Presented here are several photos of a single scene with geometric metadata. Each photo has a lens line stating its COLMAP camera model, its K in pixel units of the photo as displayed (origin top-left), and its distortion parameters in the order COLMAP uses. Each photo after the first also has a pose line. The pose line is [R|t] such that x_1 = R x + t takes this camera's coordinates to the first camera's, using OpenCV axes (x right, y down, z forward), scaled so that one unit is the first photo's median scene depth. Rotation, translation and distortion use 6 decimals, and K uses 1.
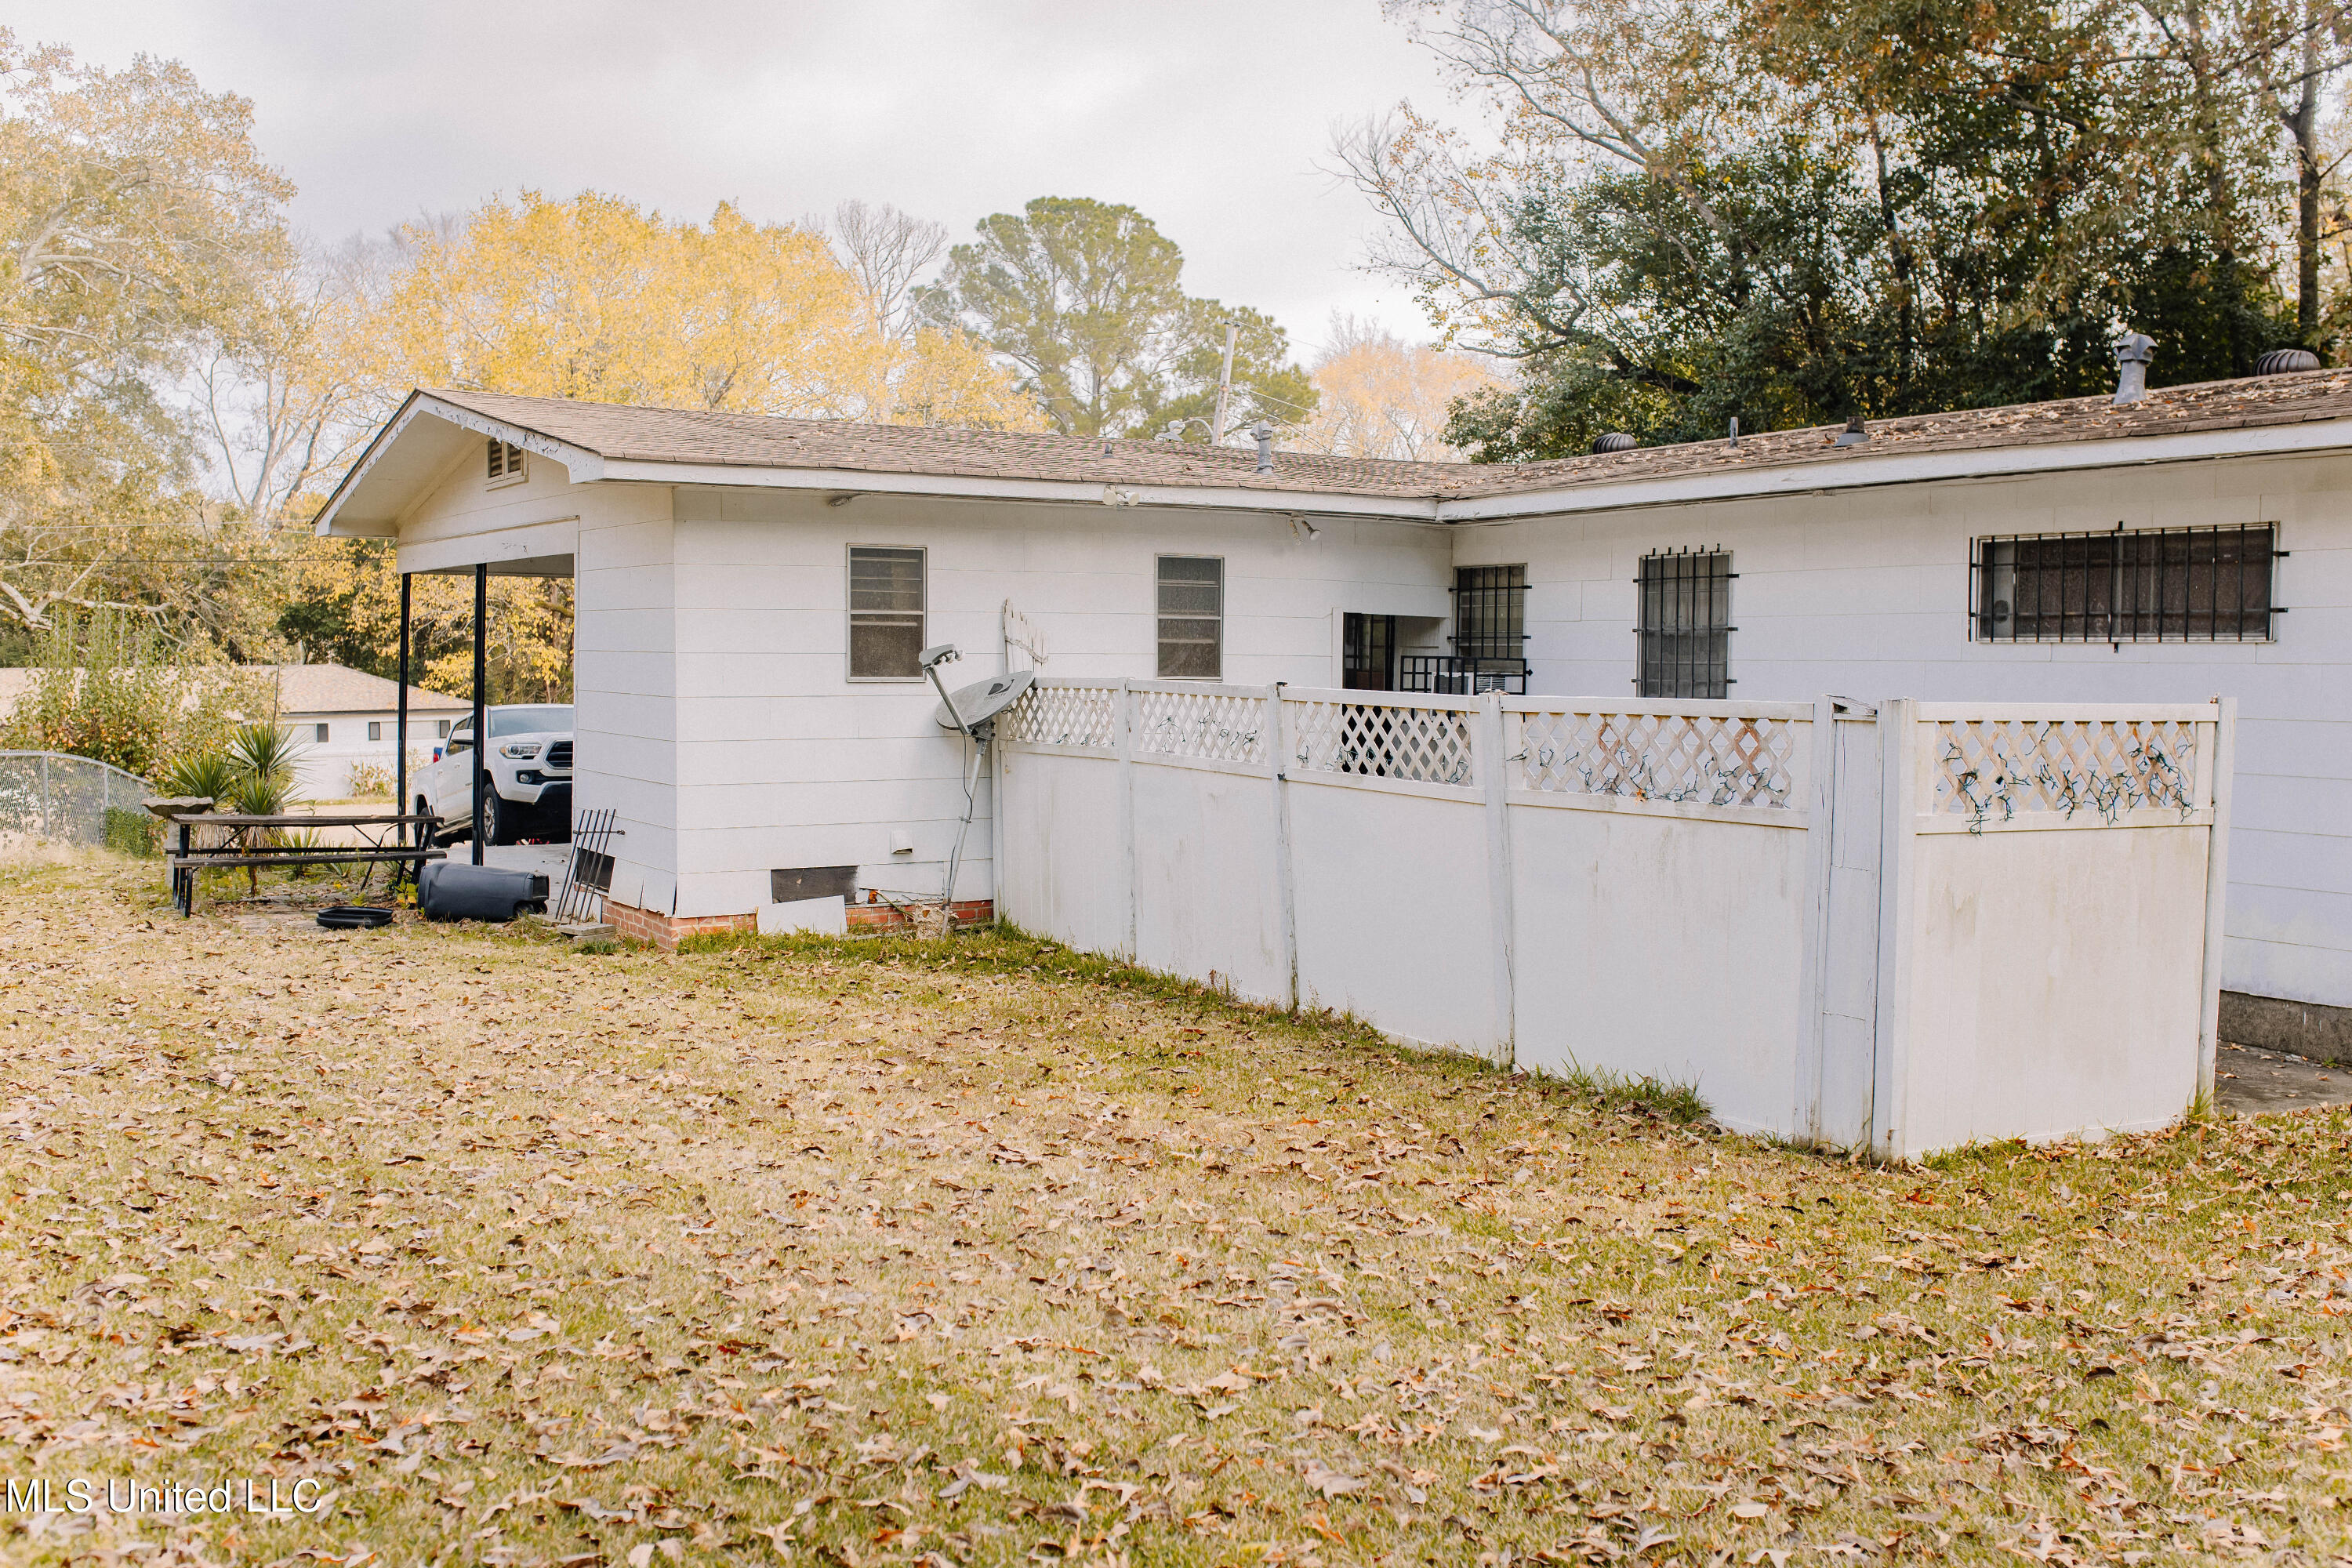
lens RADIAL K [[2274.5, 0, 1119.5], [0, 2274.5, 779.0], [0, 0, 1]] dist [-0.070443, 0.207121]
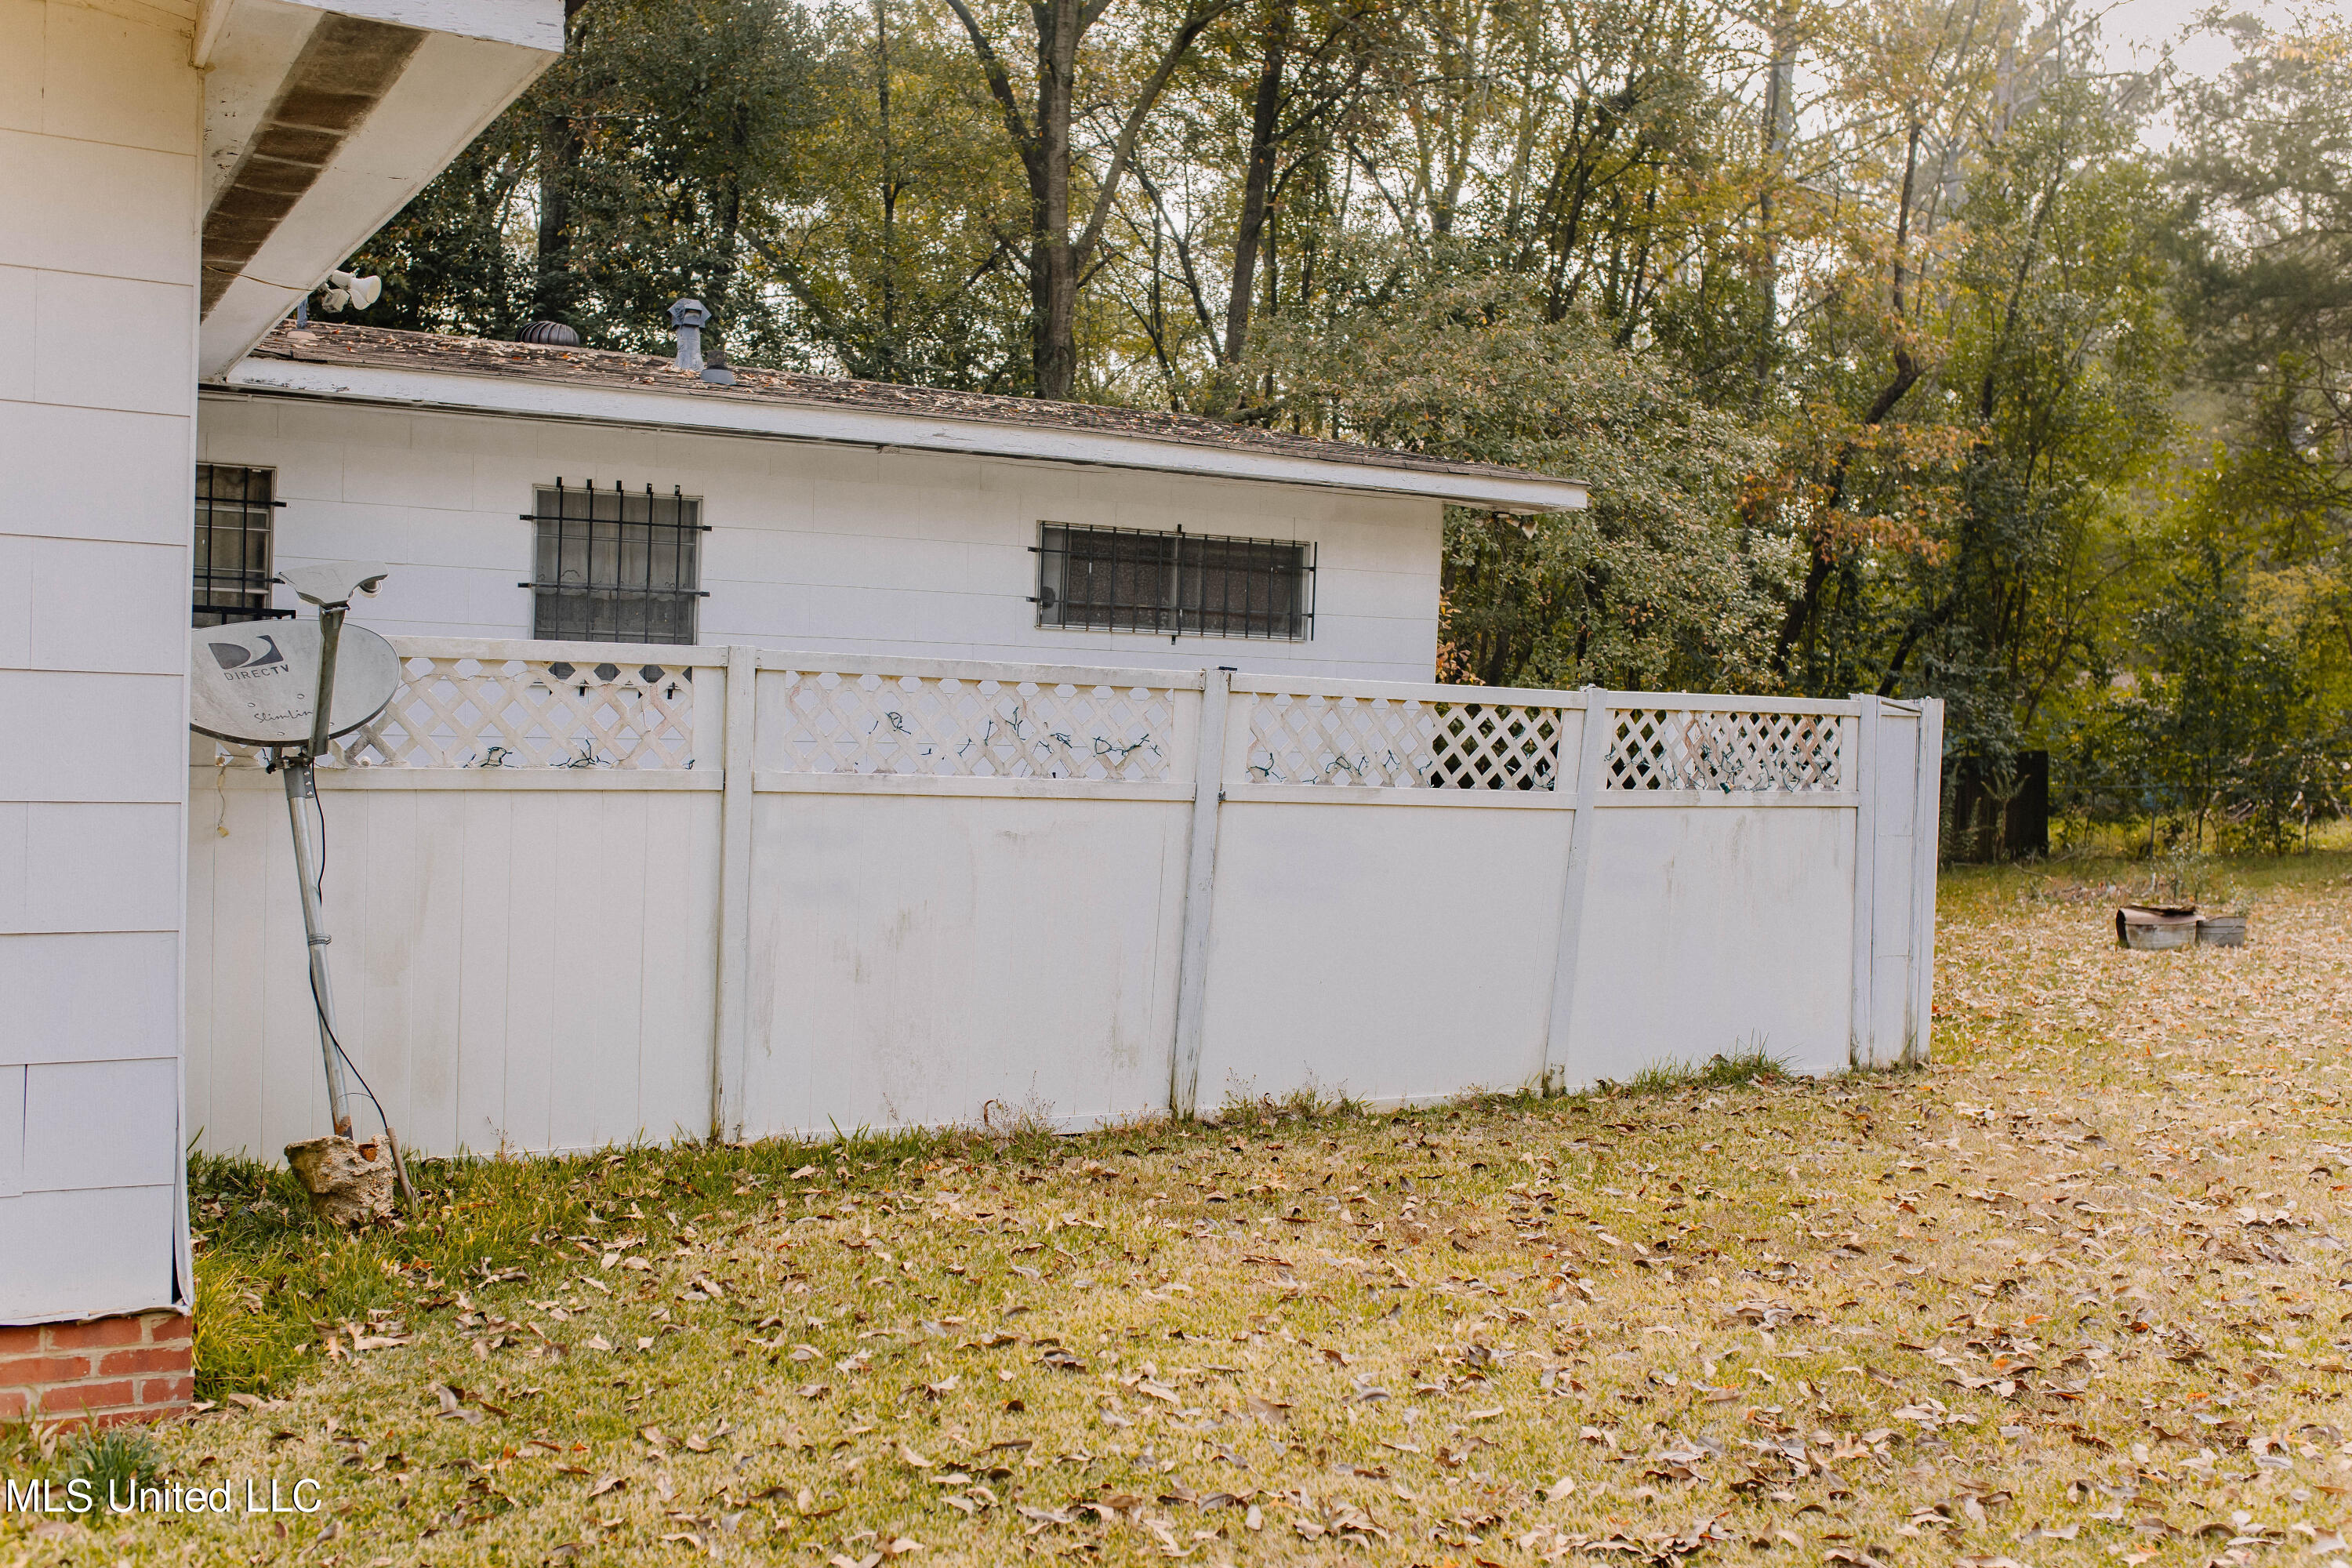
lens RADIAL K [[2274.5, 0, 1119.5], [0, 2274.5, 779.0], [0, 0, 1]] dist [-0.070443, 0.207121]
pose [[-0.051146, -0.048093, 0.997533, -0.689370], [0.019207, 0.998608, 0.049129, -0.046800], [-0.998506, 0.021672, -0.050151, 1.126835]]
